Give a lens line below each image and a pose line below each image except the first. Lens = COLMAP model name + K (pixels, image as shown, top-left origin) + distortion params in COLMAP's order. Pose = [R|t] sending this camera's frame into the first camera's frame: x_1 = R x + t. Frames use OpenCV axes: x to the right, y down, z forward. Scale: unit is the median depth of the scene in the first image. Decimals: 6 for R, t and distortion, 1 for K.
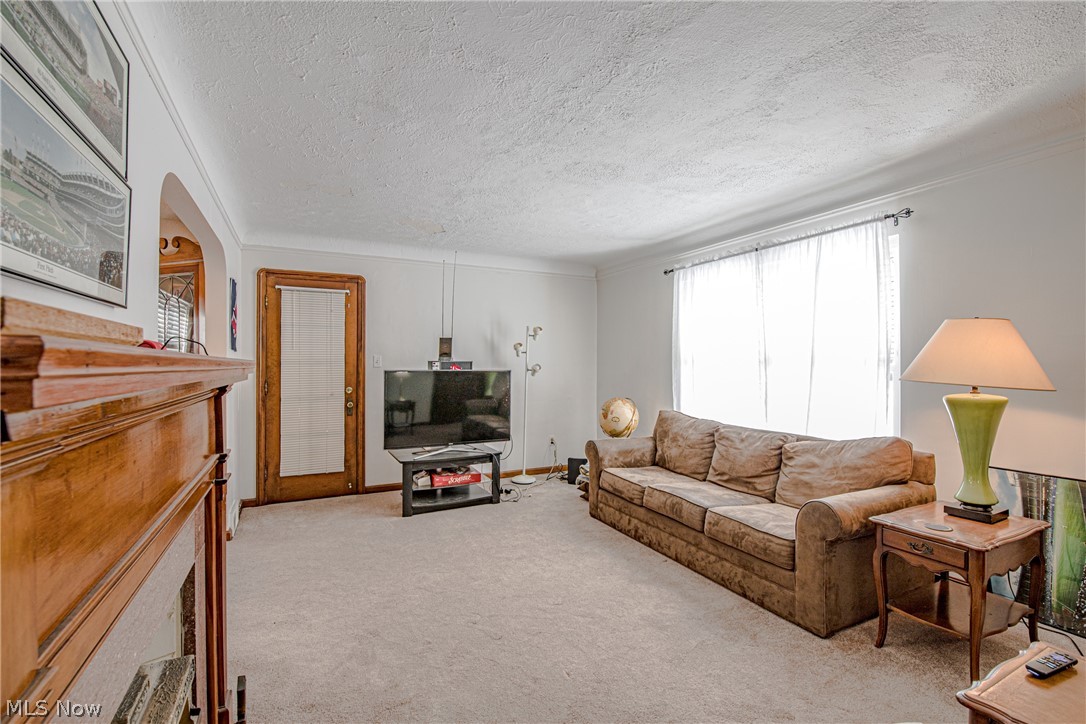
lens RADIAL K [[480.2, 0, 543.0], [0, 480.2, 362.0], [0, 0, 1]] dist [-0.034704, -0.000035]
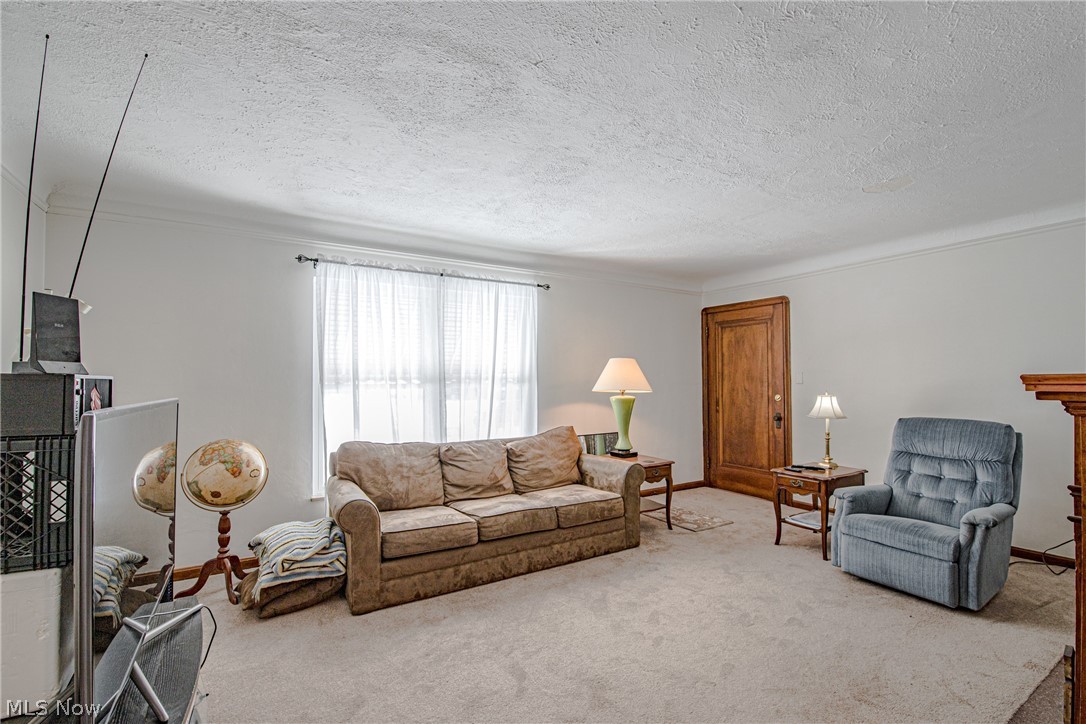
lens RADIAL K [[464.7, 0, 539.7], [0, 464.7, 371.9], [0, 0, 1]] dist [0.000184, -0.000026]
pose [[-0.077610, 0.016976, 0.996839, -0.549782], [0.001322, 0.999856, -0.016924, -0.000650], [-0.996983, 0.000004, -0.077621, 0.787705]]
